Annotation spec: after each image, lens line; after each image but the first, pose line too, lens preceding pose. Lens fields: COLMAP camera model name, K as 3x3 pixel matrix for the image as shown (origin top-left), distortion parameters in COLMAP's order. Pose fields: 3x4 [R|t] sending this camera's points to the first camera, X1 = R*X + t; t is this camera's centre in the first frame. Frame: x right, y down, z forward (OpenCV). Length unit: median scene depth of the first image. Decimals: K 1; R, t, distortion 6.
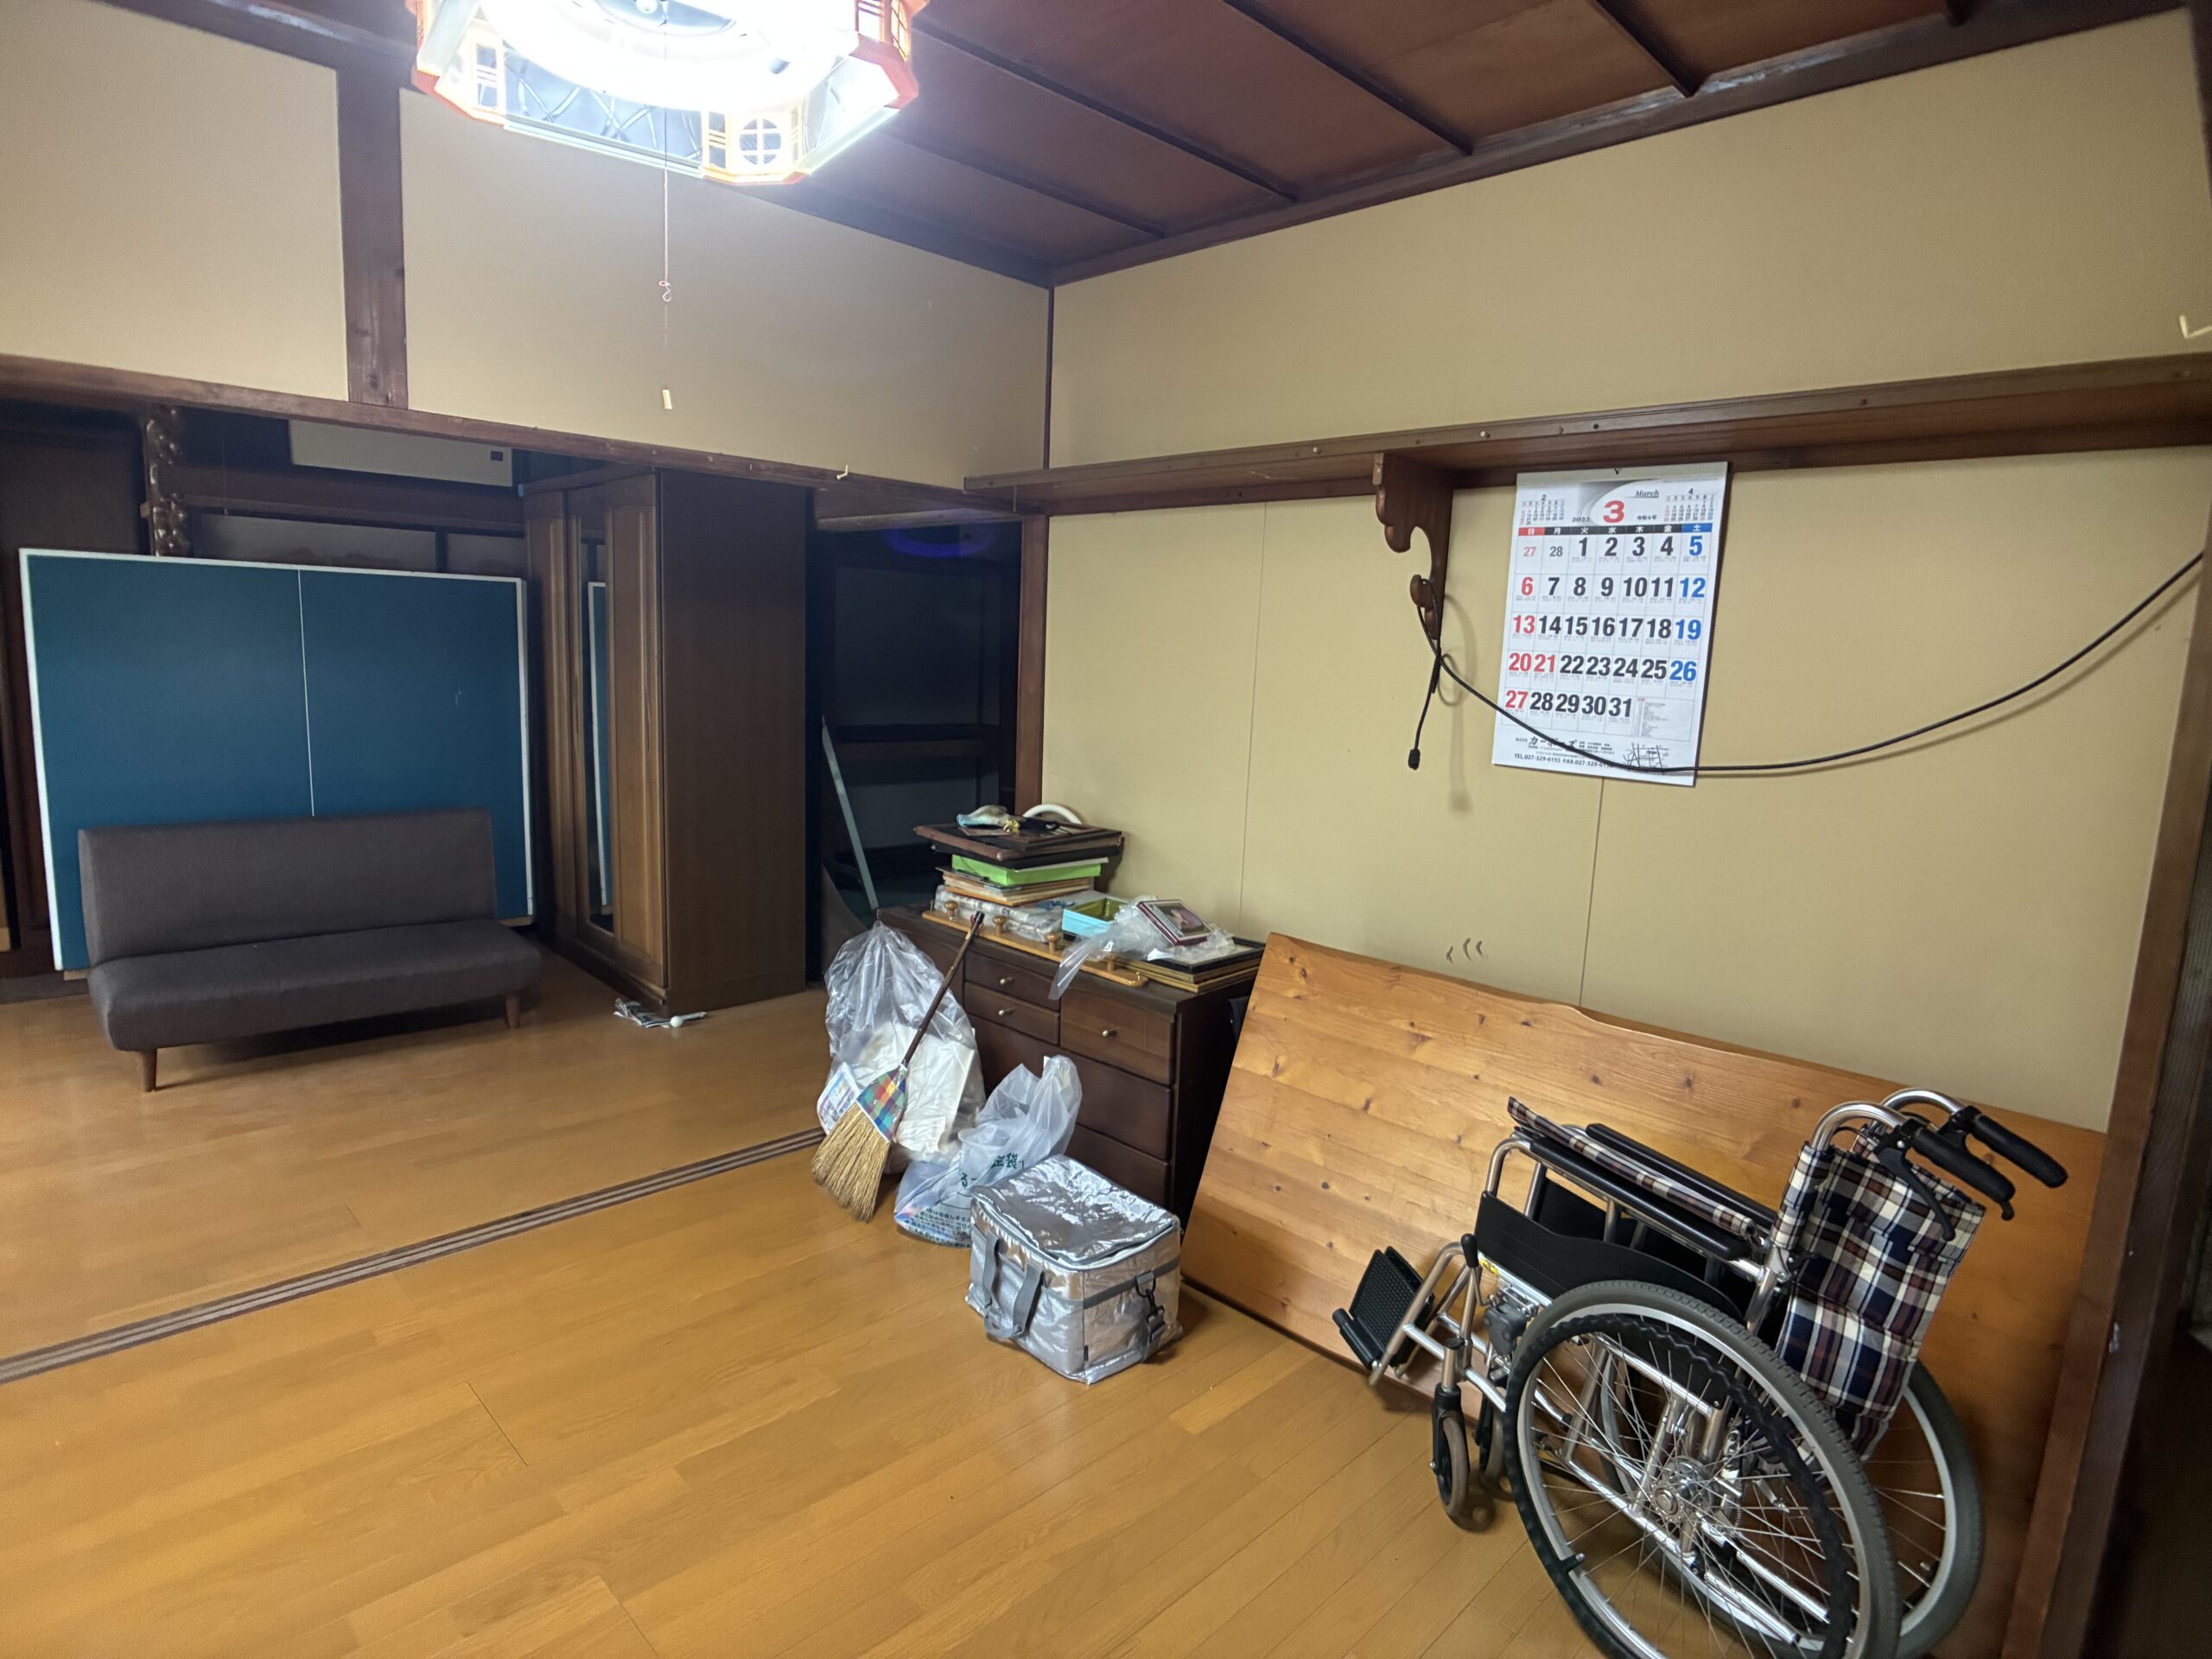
lens RADIAL K [[1205.1, 0, 1108.8], [0, 1205.1, 830.8], [0, 0, 1]] dist [-0.033704, 0.001930]
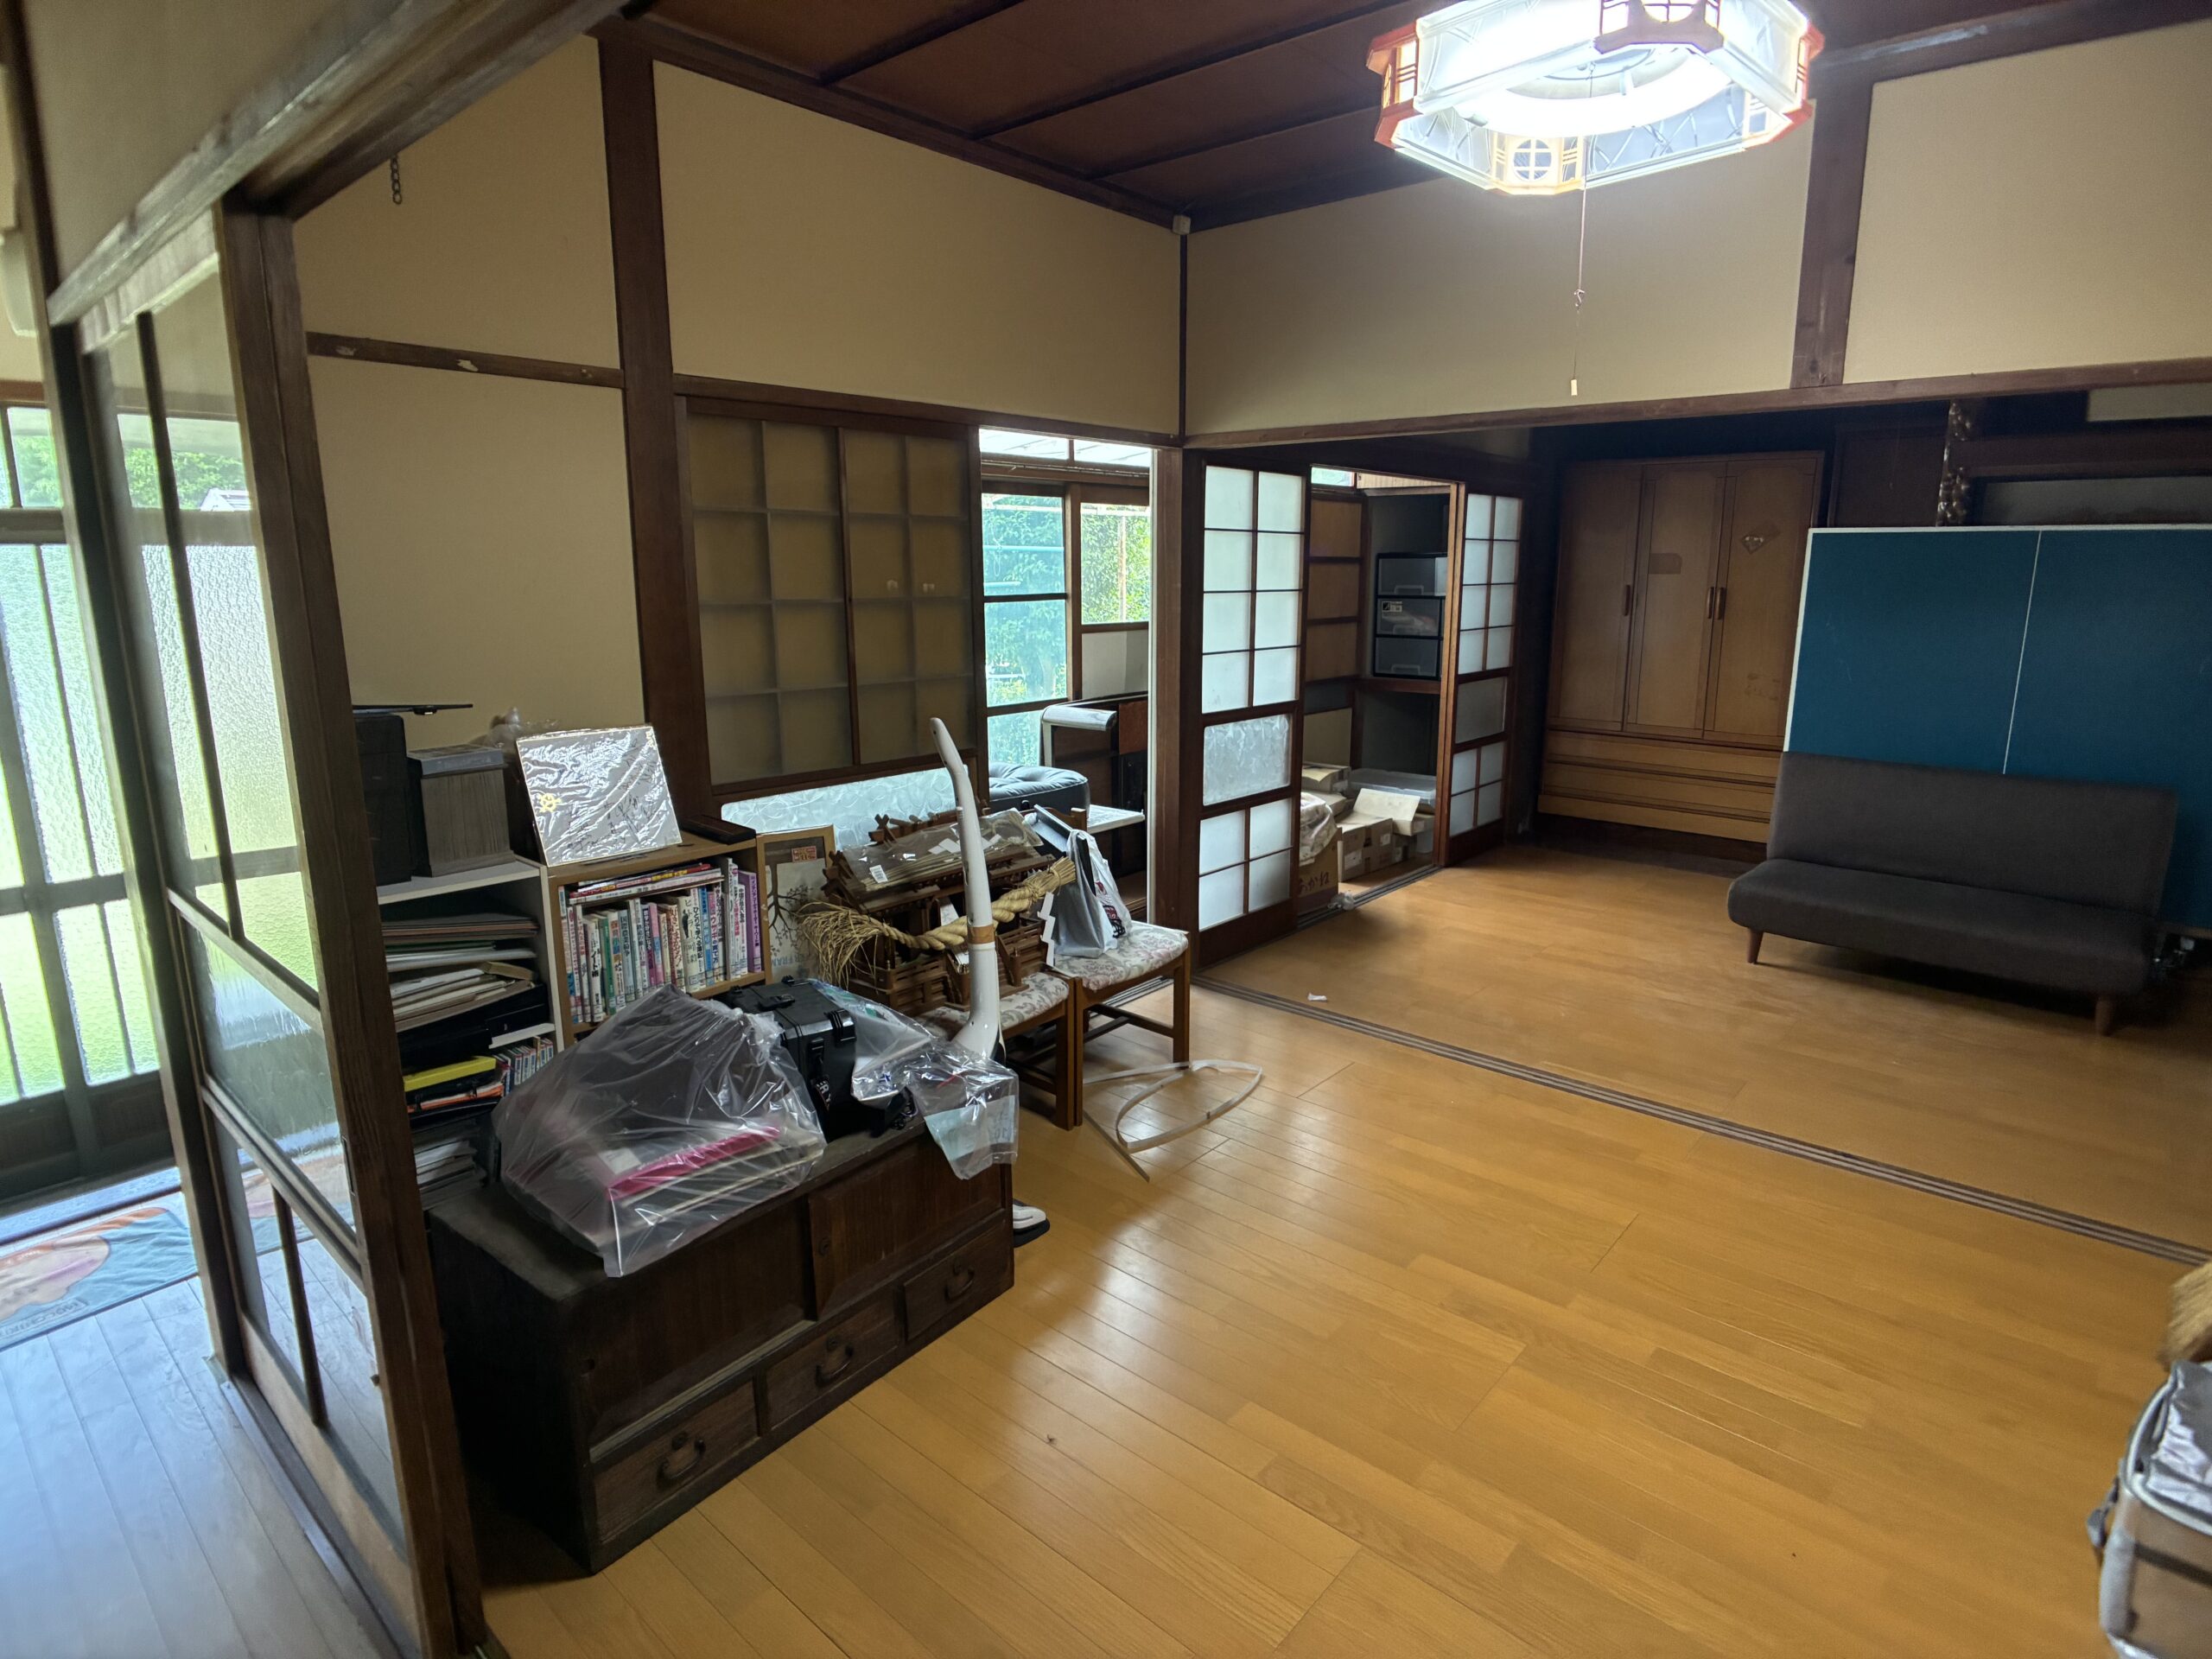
lens RADIAL K [[1197.7, 0, 1108.5], [0, 1197.7, 818.9], [0, 0, 1]] dist [-0.027014, 0.001092]
pose [[0.059351, 0.166571, -0.984242, 0.491436], [-0.151110, 0.976117, 0.156083, -0.029016], [0.986734, 0.139465, 0.083104, 0.276688]]
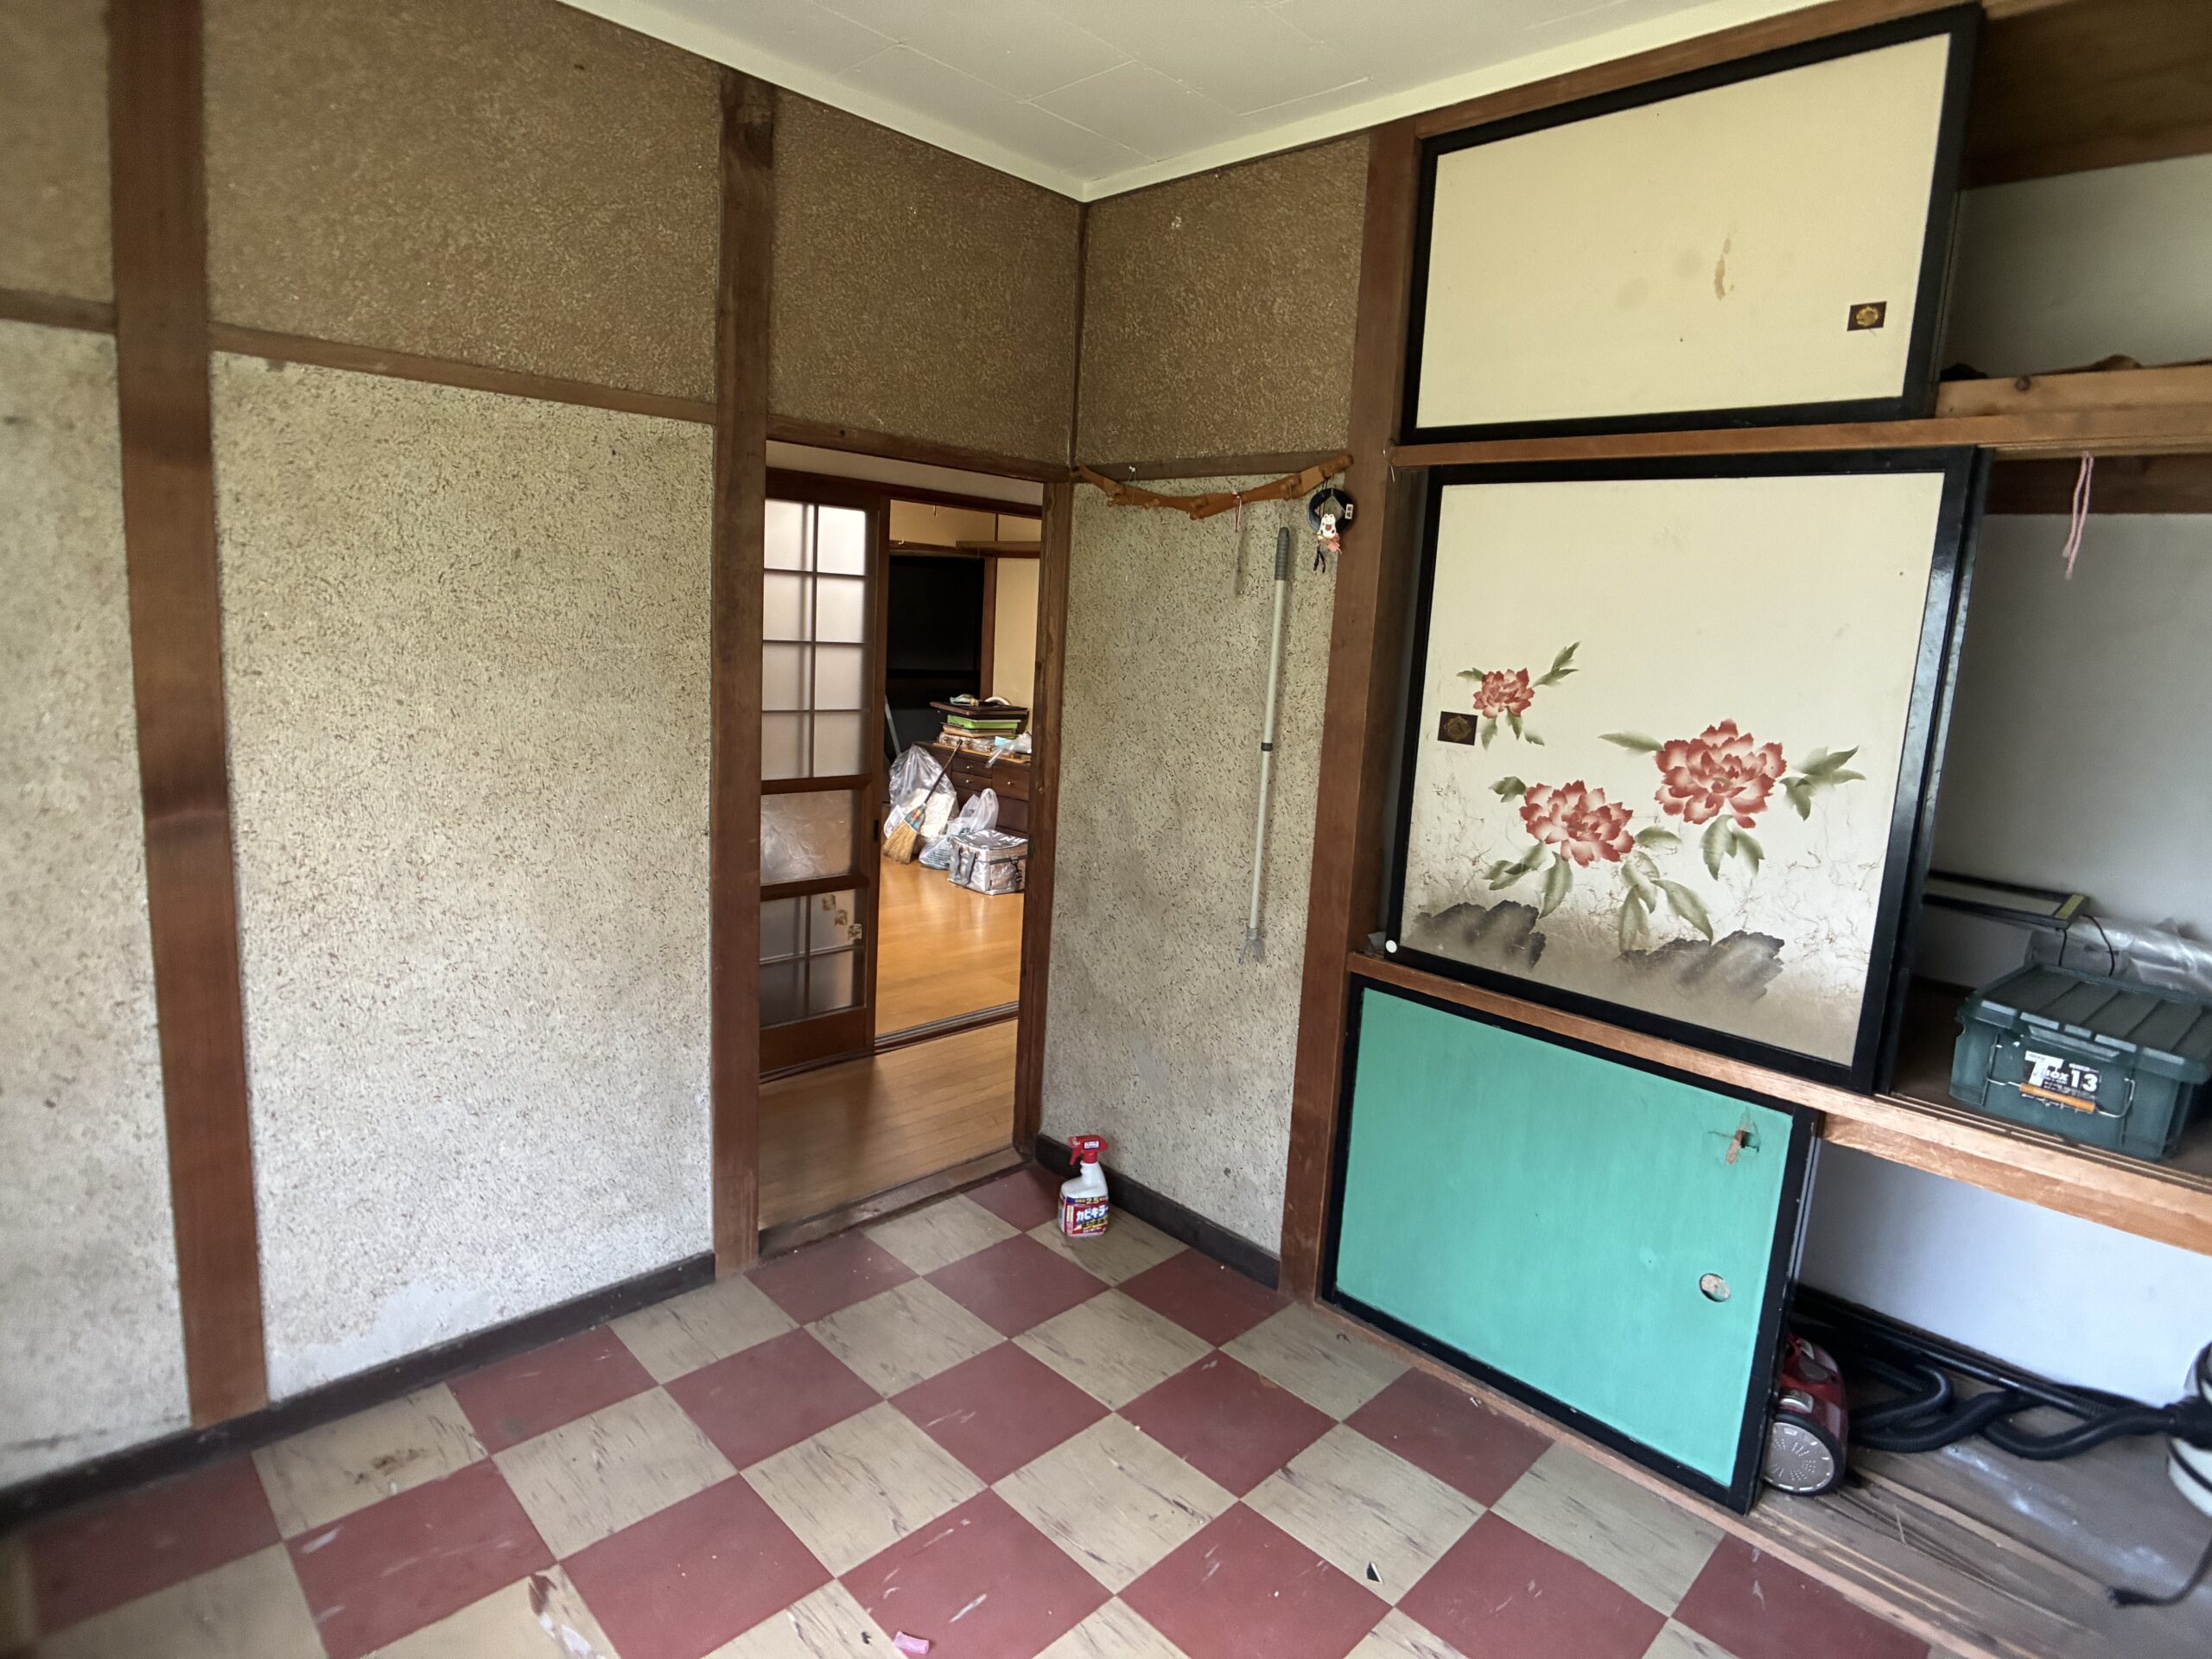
lens RADIAL K [[1205.1, 0, 1108.8], [0, 1205.1, 830.8], [0, 0, 1]] dist [-0.033704, 0.001930]
pose [[0.999773, 0.016822, -0.013039, 0.261104], [-0.016552, 0.999652, 0.020520, 0.242917], [0.013380, -0.020299, 0.999704, -1.588022]]
